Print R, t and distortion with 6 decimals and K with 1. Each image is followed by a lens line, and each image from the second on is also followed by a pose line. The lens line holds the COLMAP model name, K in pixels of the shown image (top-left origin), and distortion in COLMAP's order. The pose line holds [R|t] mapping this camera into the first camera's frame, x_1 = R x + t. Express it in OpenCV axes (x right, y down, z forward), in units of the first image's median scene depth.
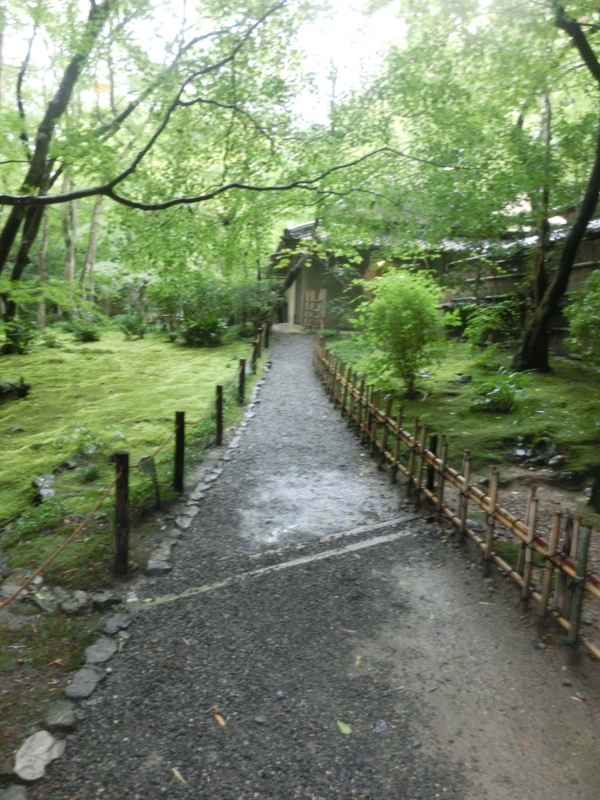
lens RADIAL K [[557.0, 0, 300.2], [0, 557.0, 397.2], [0, 0, 1]] dist [-0.026174, 0.005419]
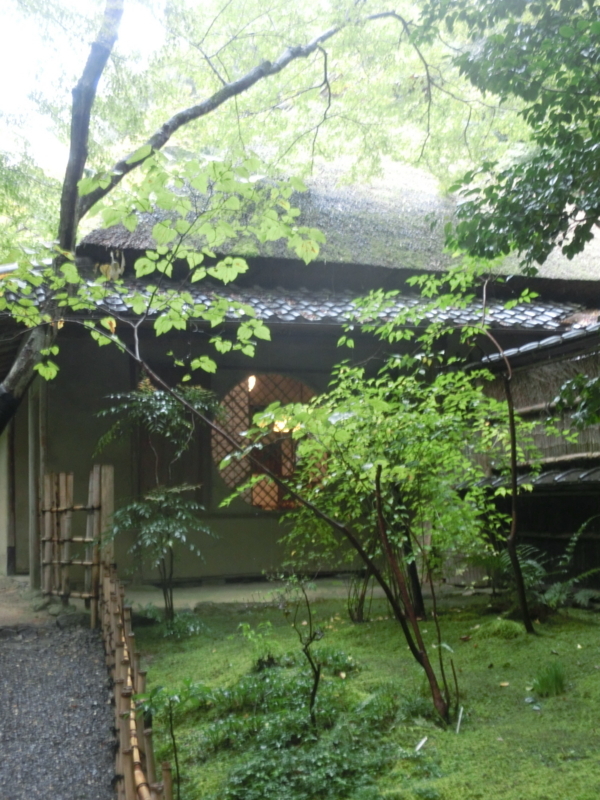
lens RADIAL K [[961.7, 0, 298.7], [0, 961.7, 397.7], [0, 0, 1]] dist [0.029858, 0.000000]
pose [[0.958879, -0.058030, 0.277820, 0.001832], [0.126975, 0.963160, -0.237065, -0.096060], [-0.253828, 0.262593, 0.930922, 0.495160]]
